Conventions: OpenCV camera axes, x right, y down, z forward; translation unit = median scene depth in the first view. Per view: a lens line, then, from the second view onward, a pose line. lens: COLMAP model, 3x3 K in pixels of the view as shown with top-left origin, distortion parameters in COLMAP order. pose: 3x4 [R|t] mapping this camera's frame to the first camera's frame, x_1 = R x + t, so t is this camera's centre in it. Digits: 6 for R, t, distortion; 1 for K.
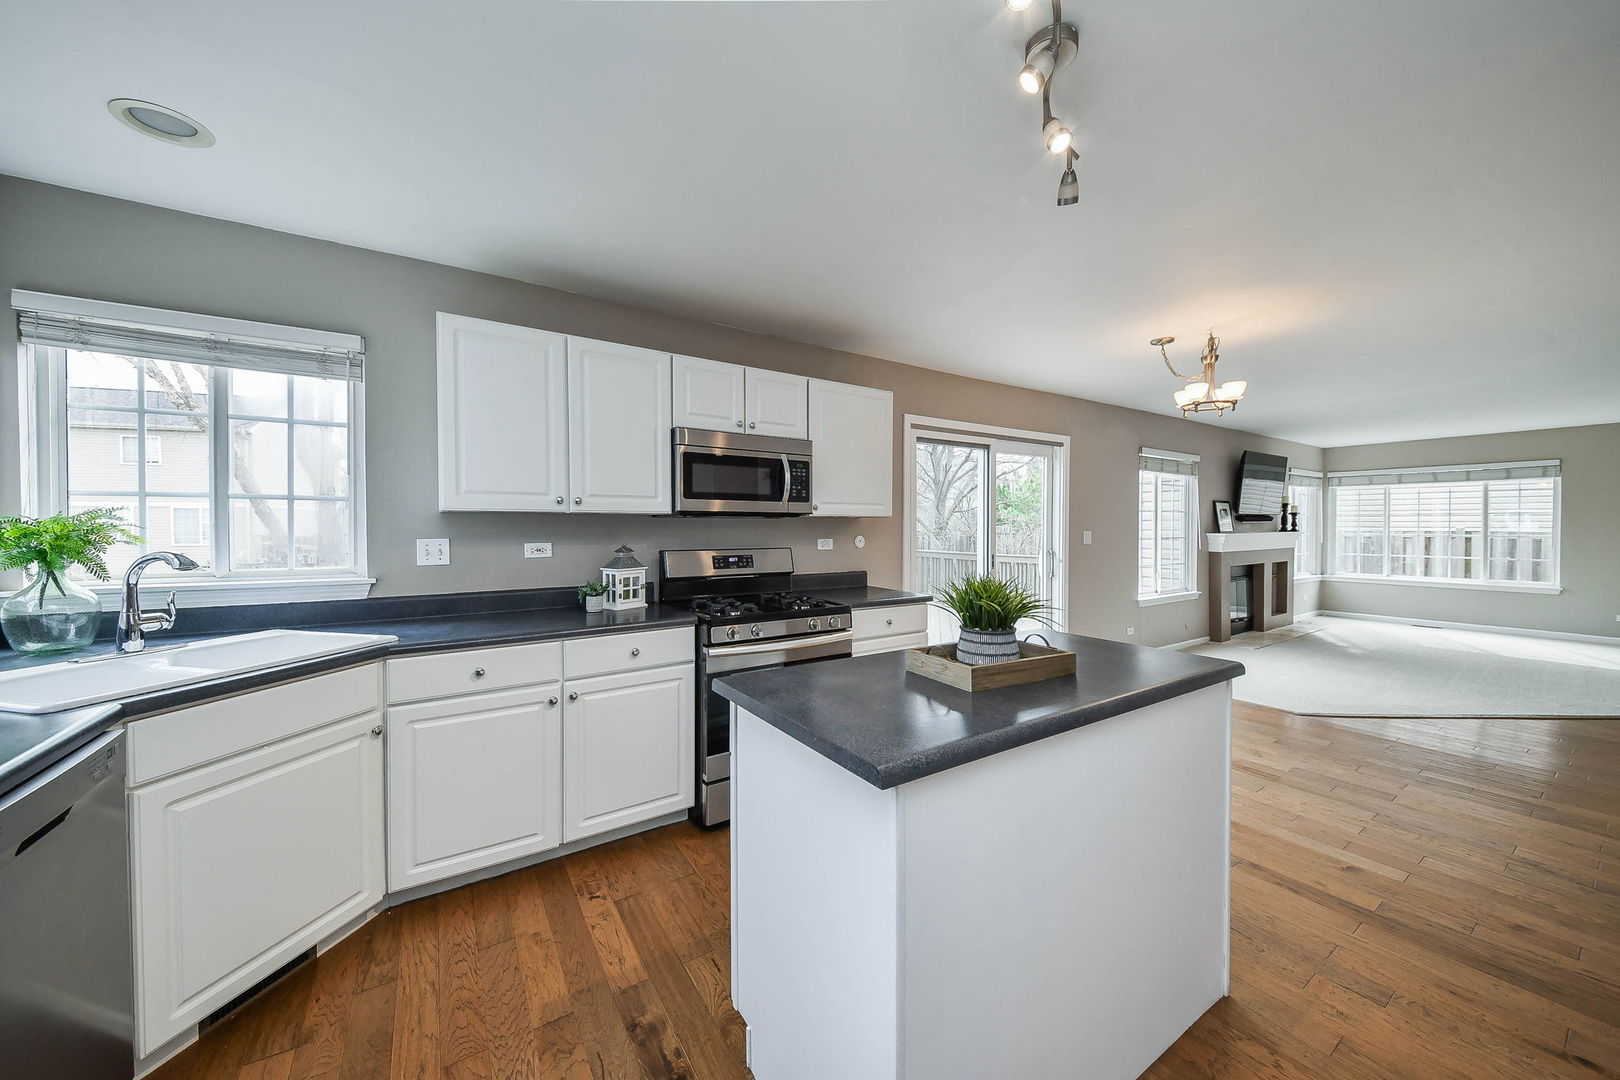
lens RADIAL K [[580.5, 0, 801.4], [0, 580.5, 521.5], [0, 0, 1]] dist [0.019481, -0.009289]
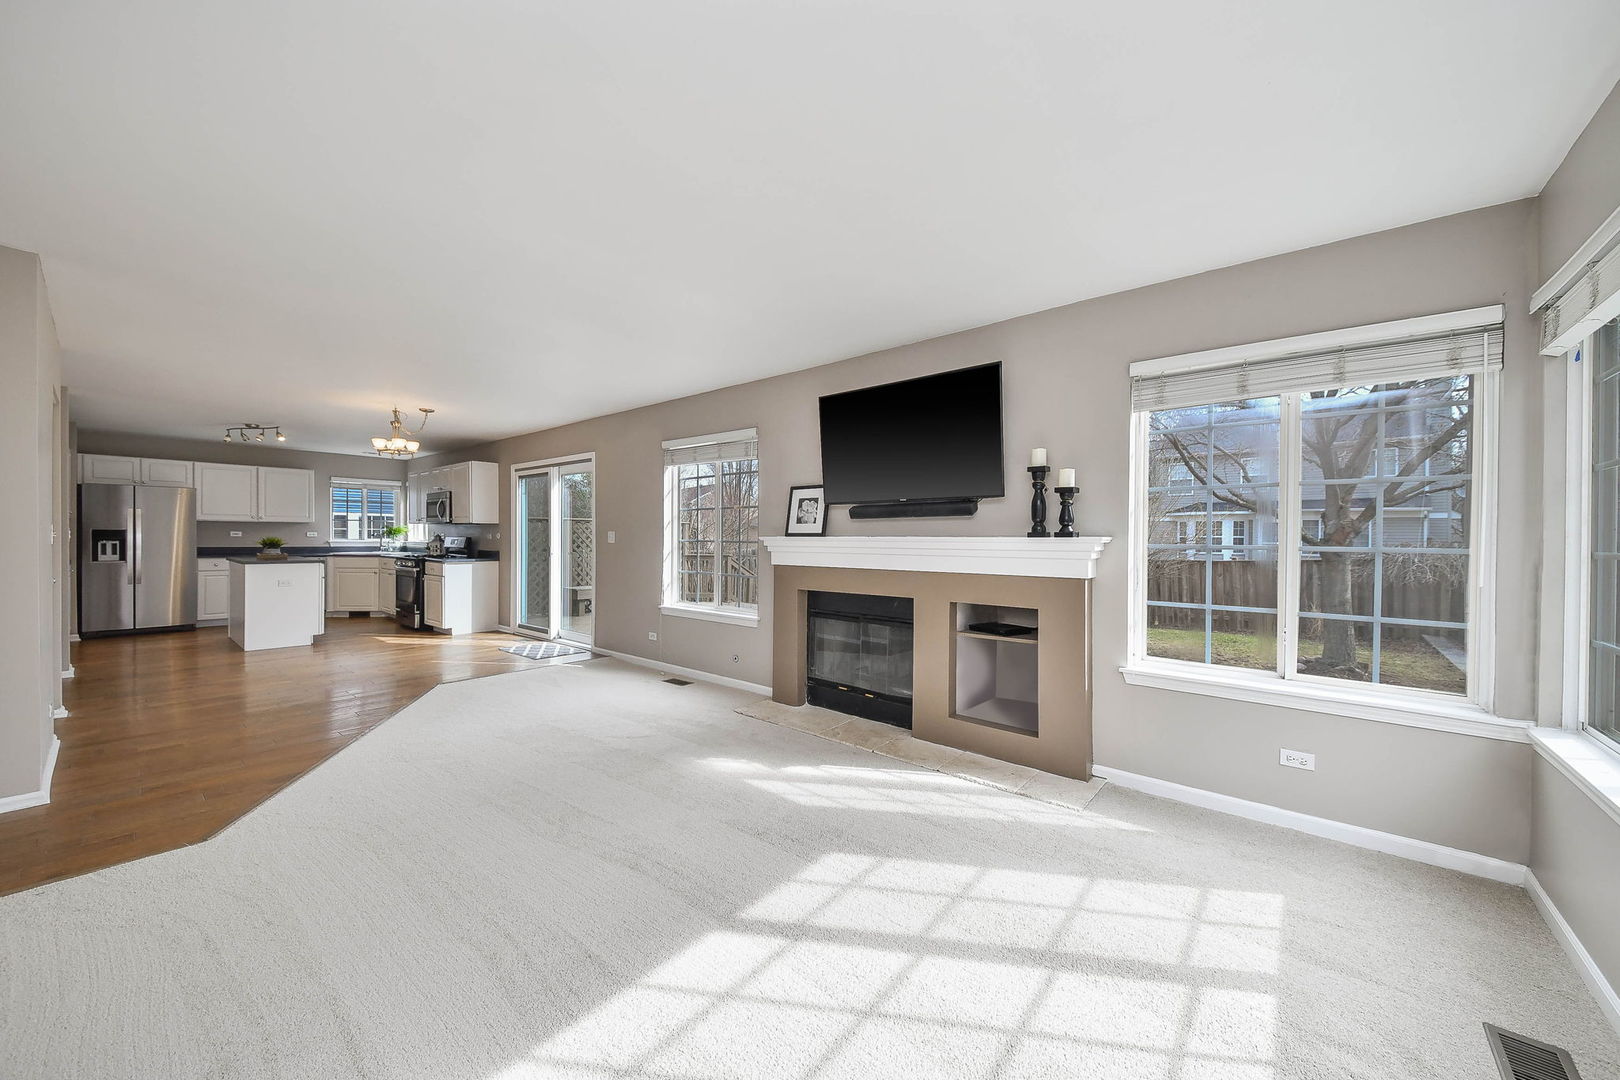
lens RADIAL K [[586.1, 0, 810.0], [0, 586.1, 540.0], [0, 0, 1]] dist [-0.000419, -0.000336]
pose [[0.310845, 0.000936, -0.950460, 2.824398], [-0.009149, 0.999956, -0.002008, 0.053314], [0.950417, 0.009320, 0.310840, 1.706474]]
